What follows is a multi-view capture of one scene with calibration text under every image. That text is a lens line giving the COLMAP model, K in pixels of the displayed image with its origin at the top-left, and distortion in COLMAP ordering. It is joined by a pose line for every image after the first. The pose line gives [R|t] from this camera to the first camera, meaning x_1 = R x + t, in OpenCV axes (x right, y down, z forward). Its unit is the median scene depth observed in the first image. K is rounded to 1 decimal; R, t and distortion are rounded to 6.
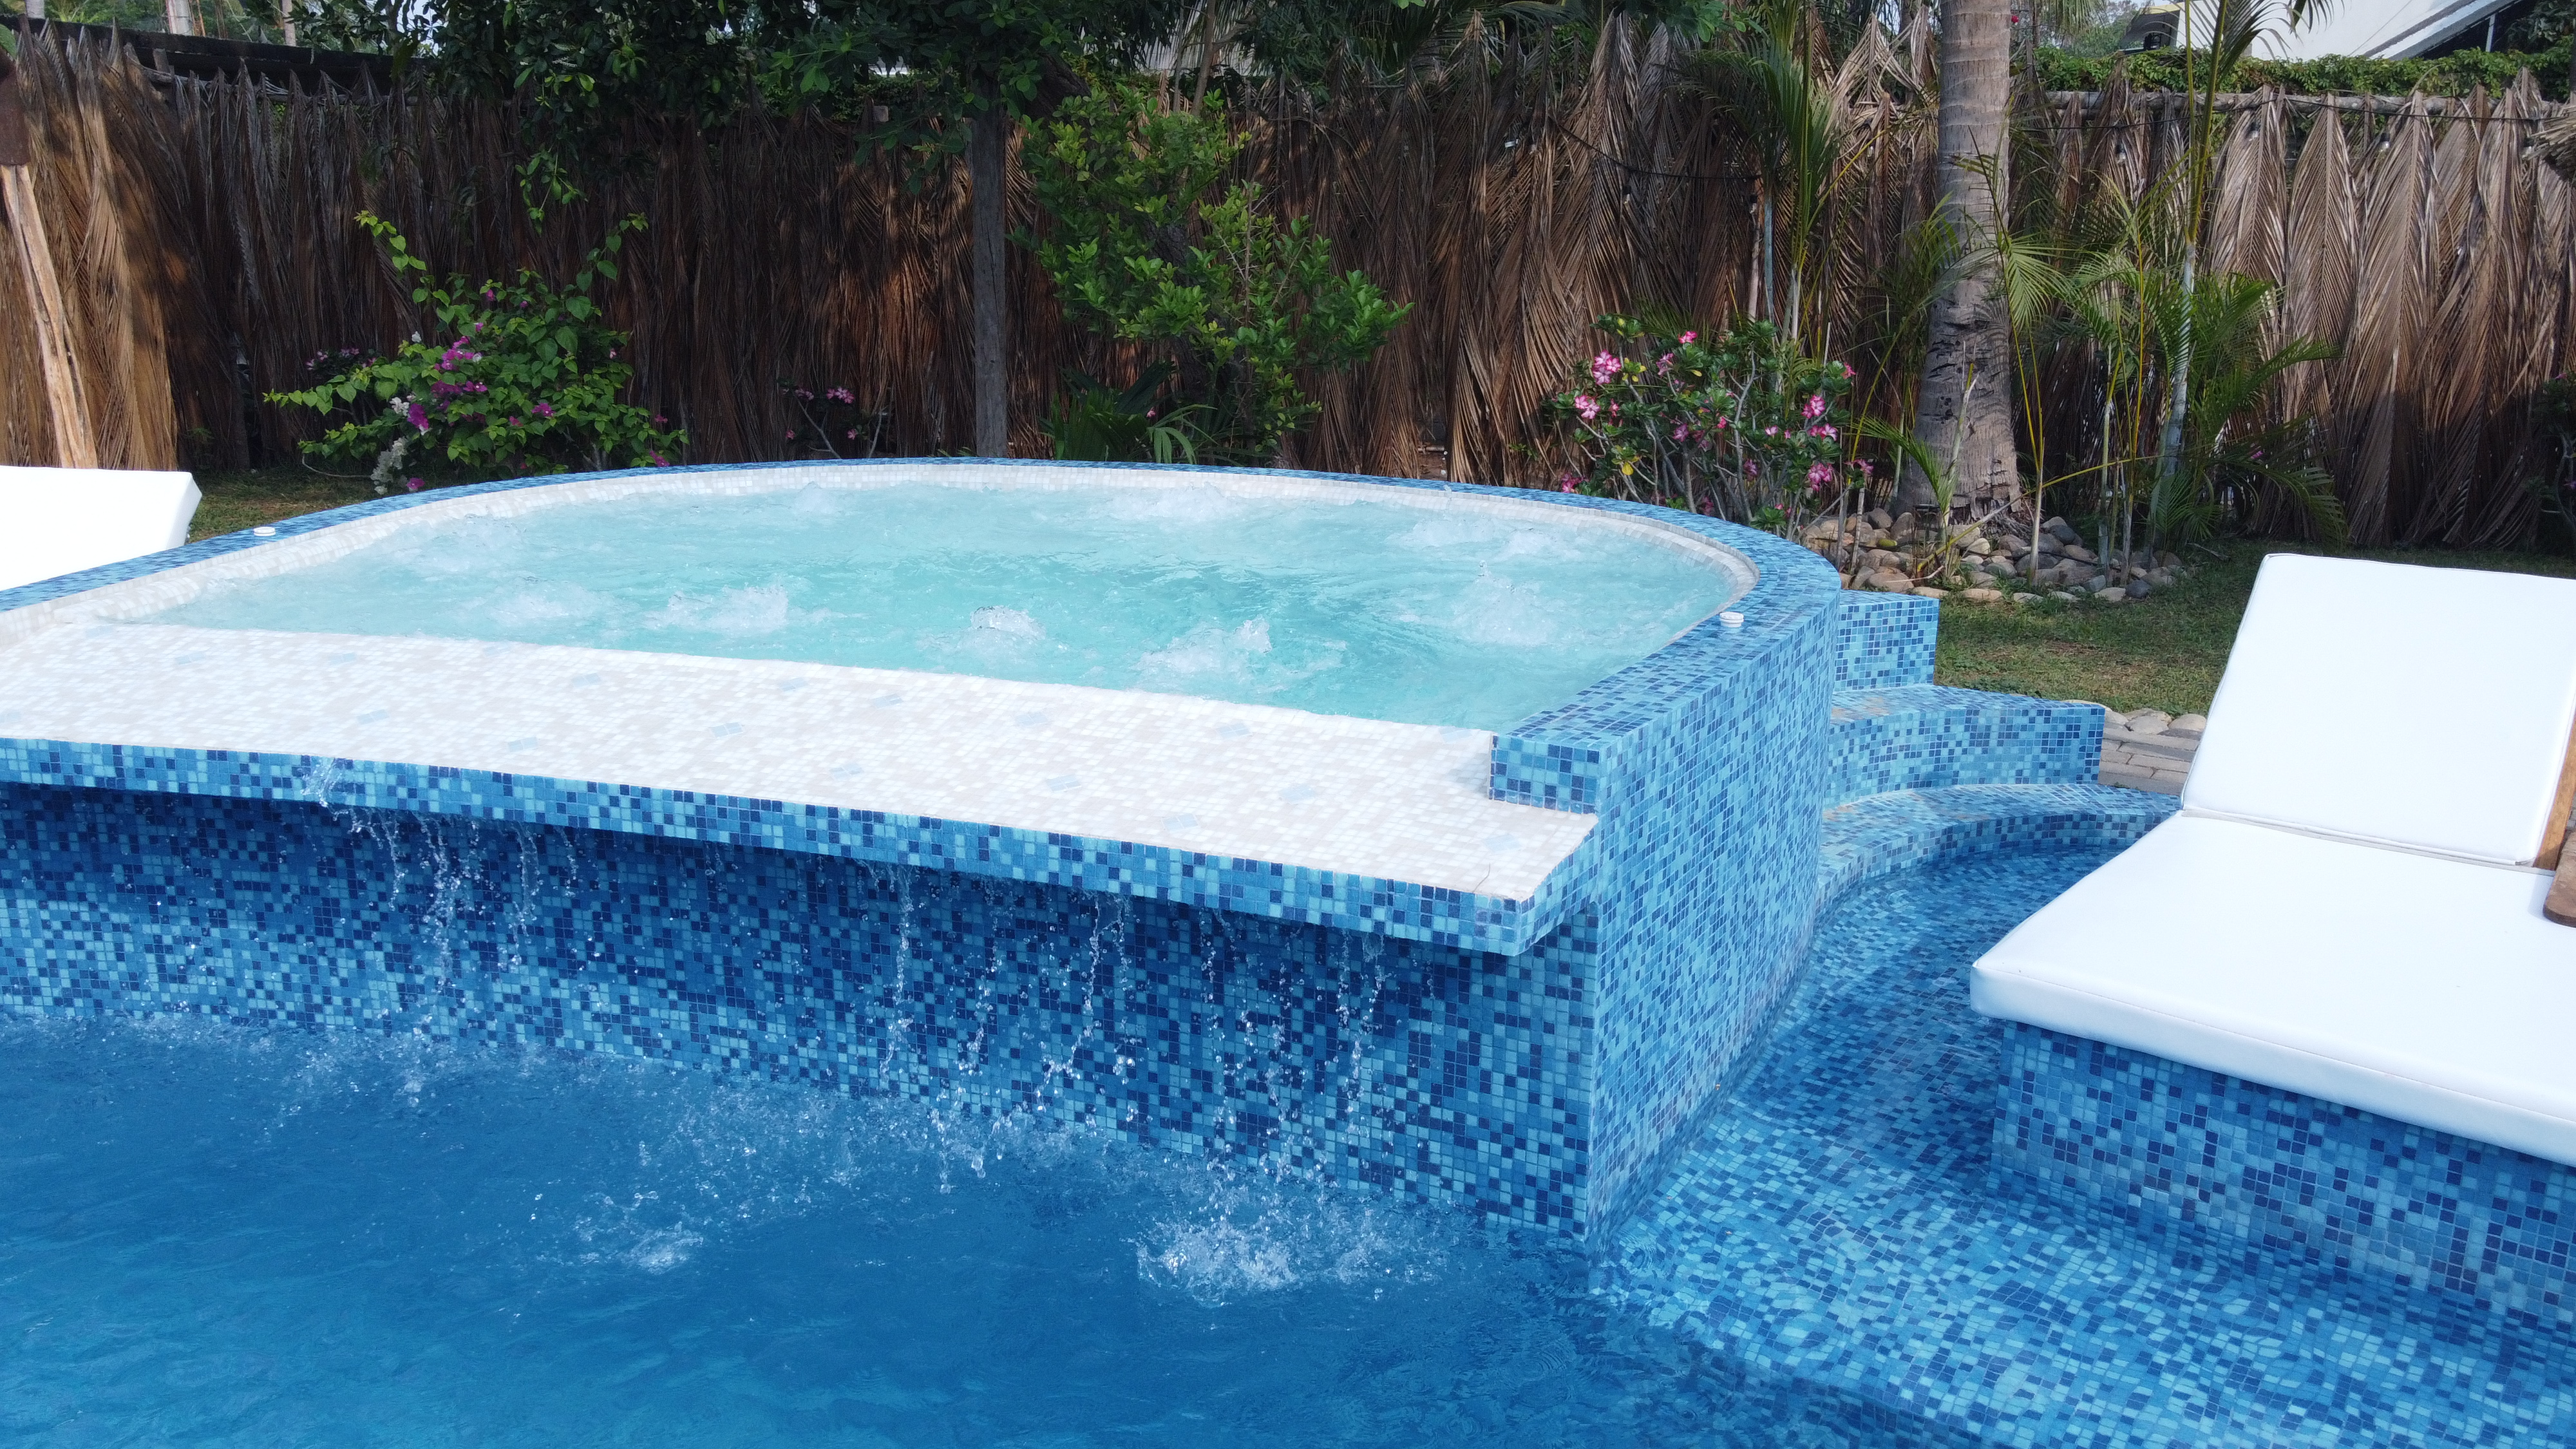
lens RADIAL K [[1975.4, 0, 1279.5], [0, 1975.4, 730.2], [0, 0, 1]] dist [0.011597, 0.008802]
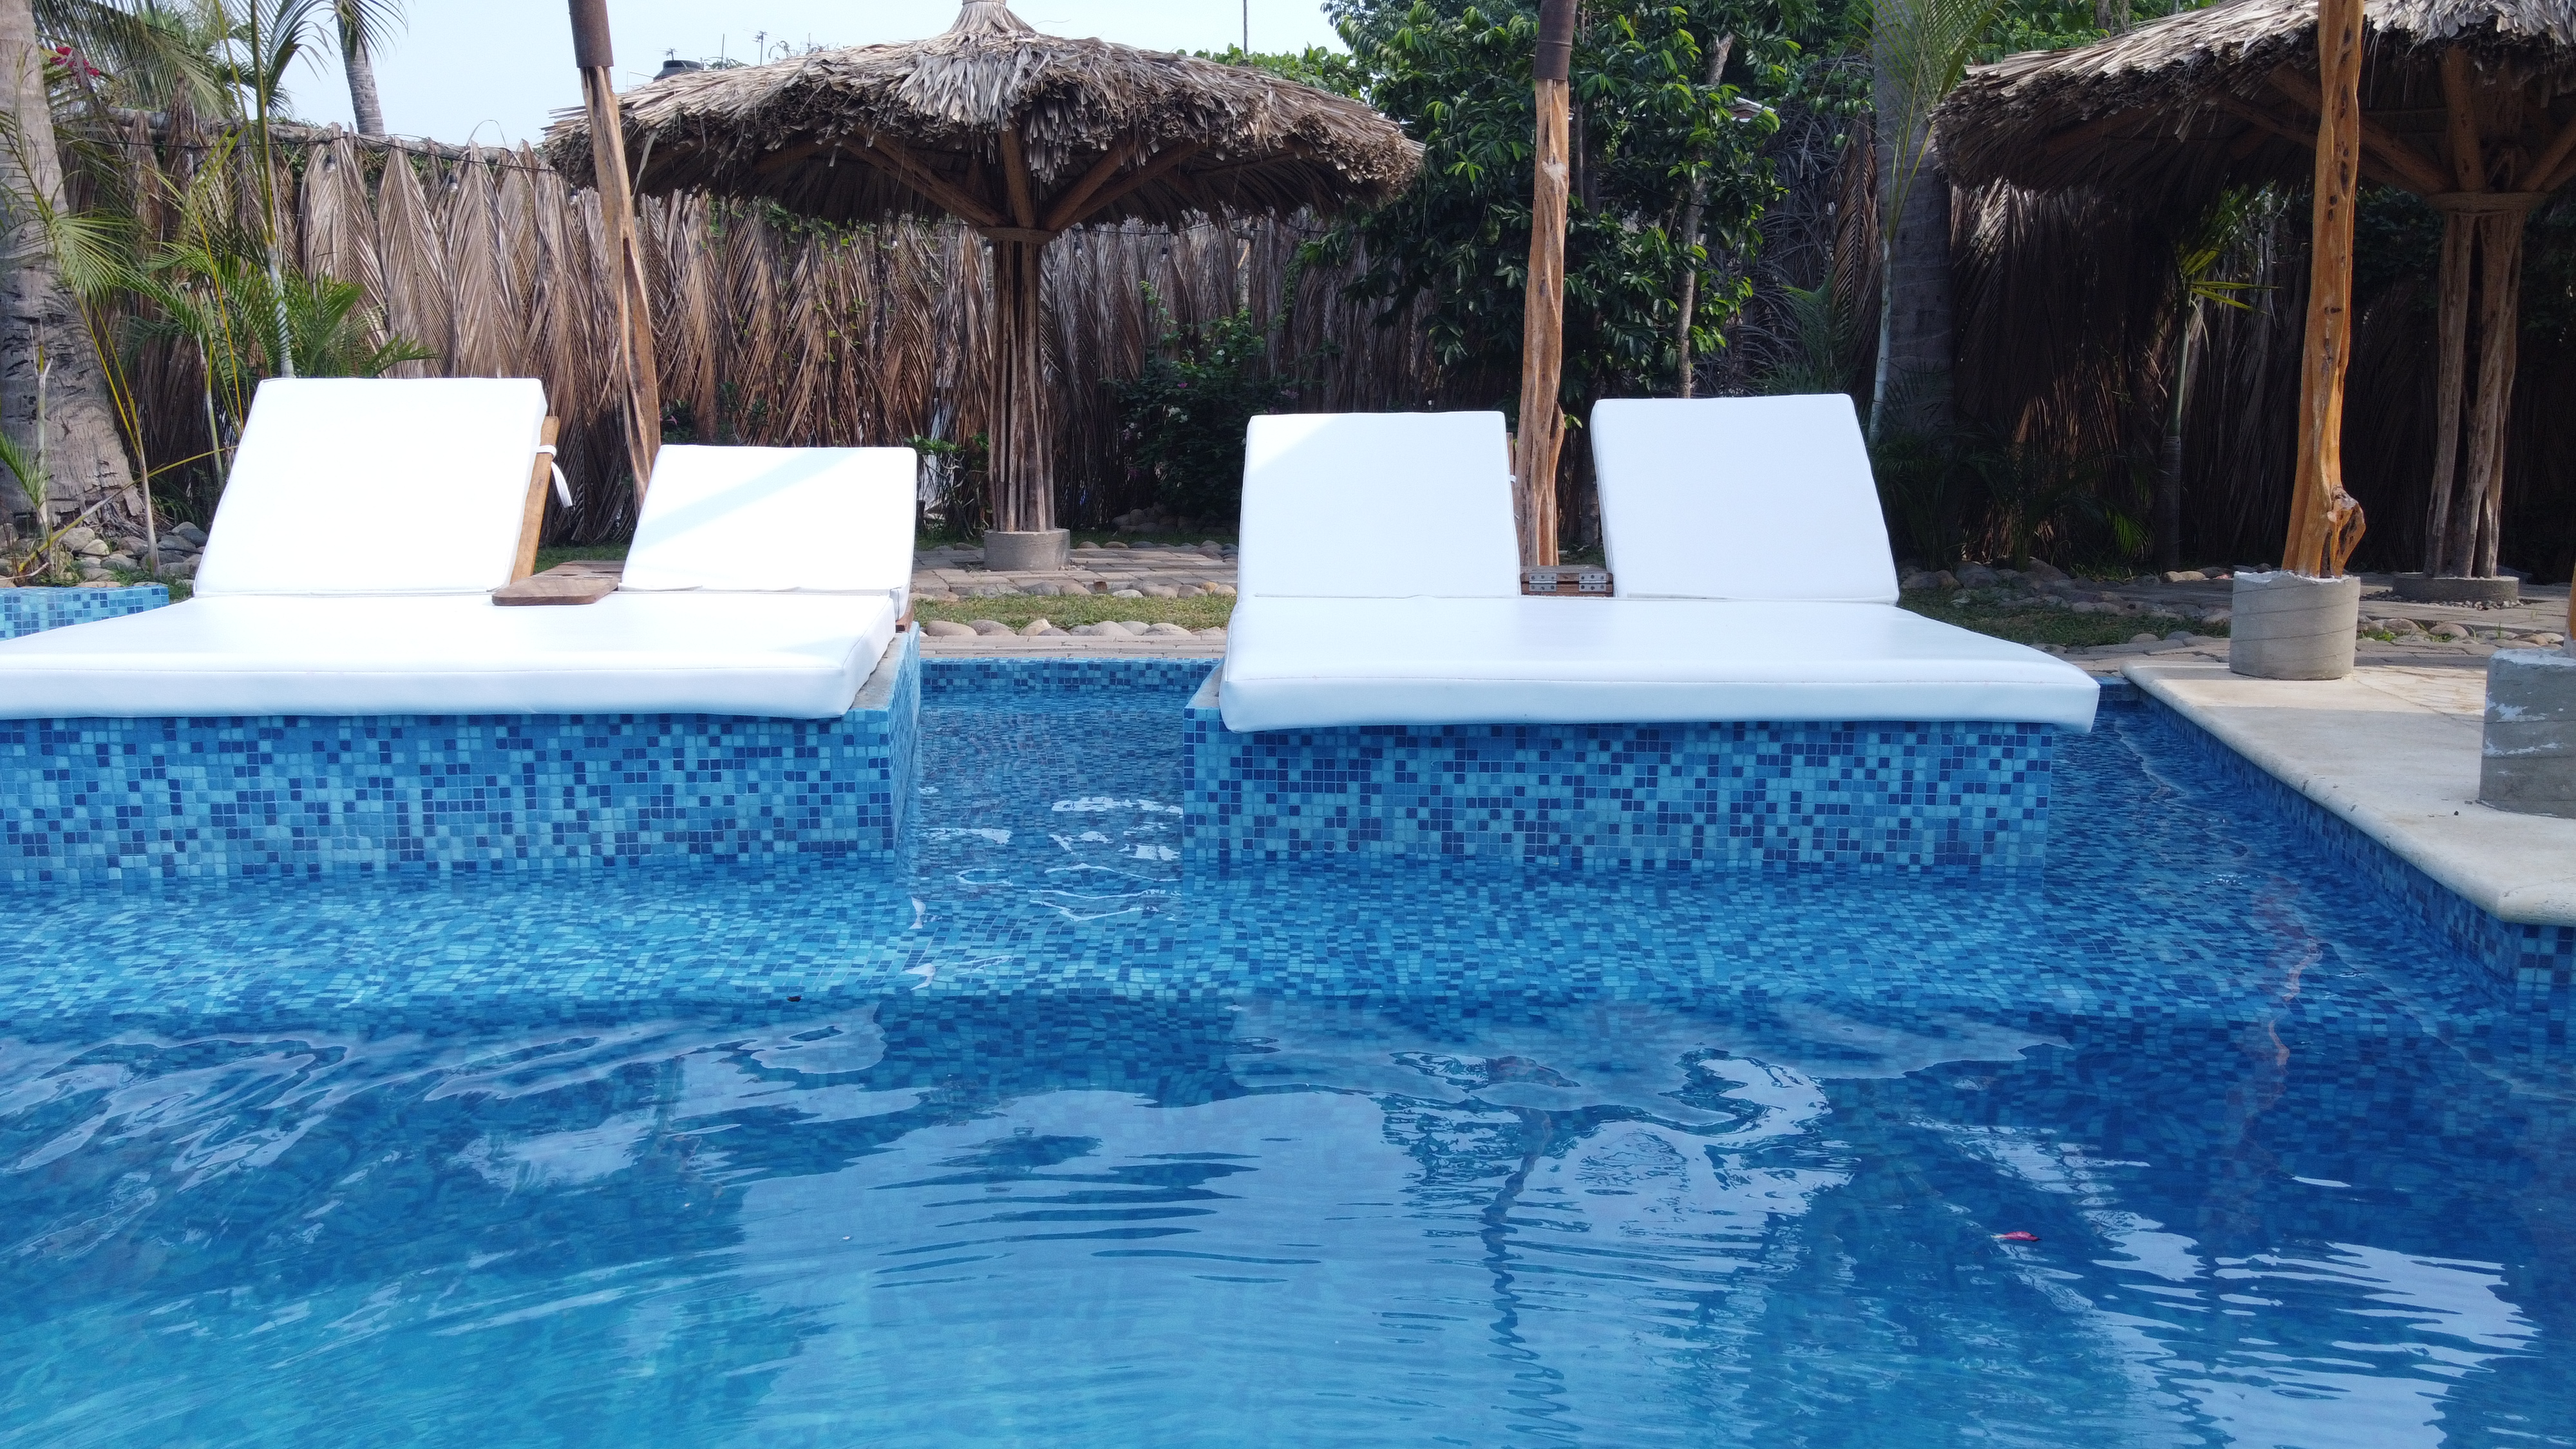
lens RADIAL K [[1975.4, 0, 1279.1], [0, 1975.4, 712.4], [0, 0, 1]] dist [0.011597, 0.008802]
pose [[0.678971, -0.114144, 0.725238, 0.114332], [0.181345, 0.983305, -0.015016, 0.283373], [-0.711416, 0.141714, 0.688335, -0.122822]]
